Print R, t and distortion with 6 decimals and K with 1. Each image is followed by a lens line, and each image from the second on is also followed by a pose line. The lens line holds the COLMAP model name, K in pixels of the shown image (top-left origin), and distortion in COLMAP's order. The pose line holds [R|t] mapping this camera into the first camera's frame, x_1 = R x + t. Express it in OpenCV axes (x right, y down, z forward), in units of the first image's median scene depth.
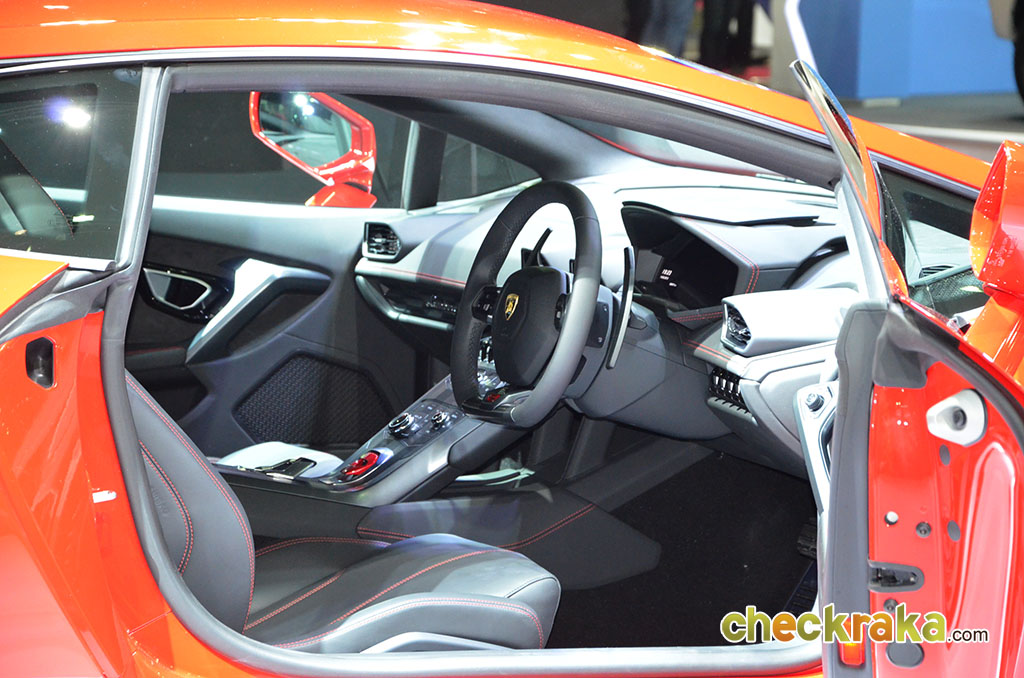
lens RADIAL K [[4064.0, 0, 512.0], [0, 4064.0, 339.0], [0, 0, 1]] dist [-0.050480, -0.039943]
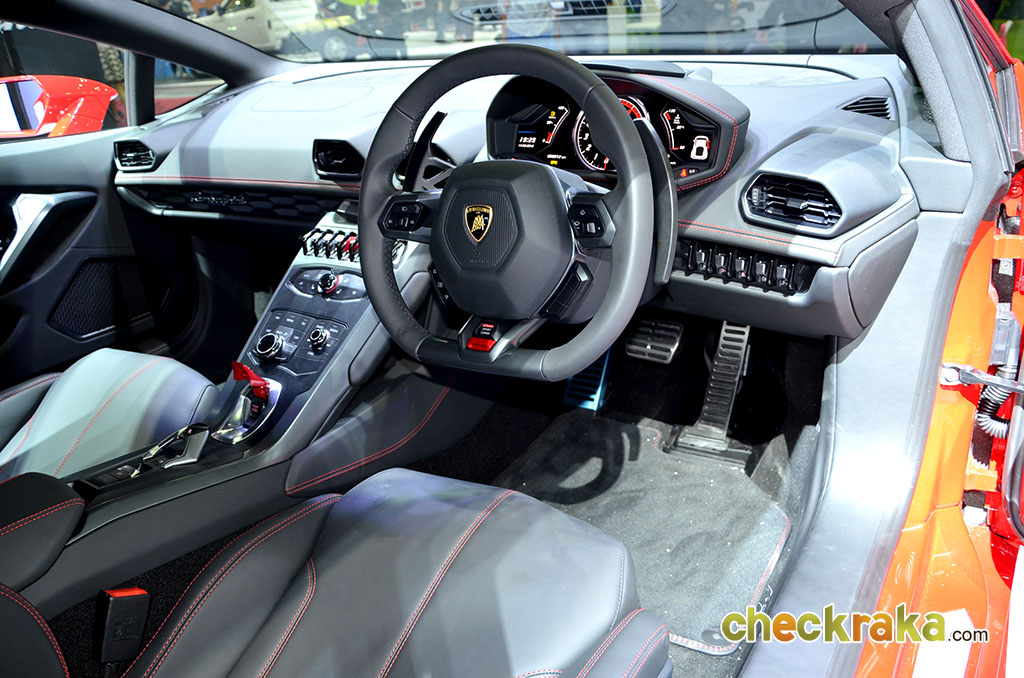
lens RADIAL K [[754.4, 0, 512.0], [0, 754.4, 339.0], [0, 0, 1]] dist [-0.124179, 0.003266]
pose [[0.826076, -0.293155, 0.481310, -0.058404], [0.139545, 0.933861, 0.329290, -0.028011], [-0.546009, -0.204853, 0.812348, 0.751739]]
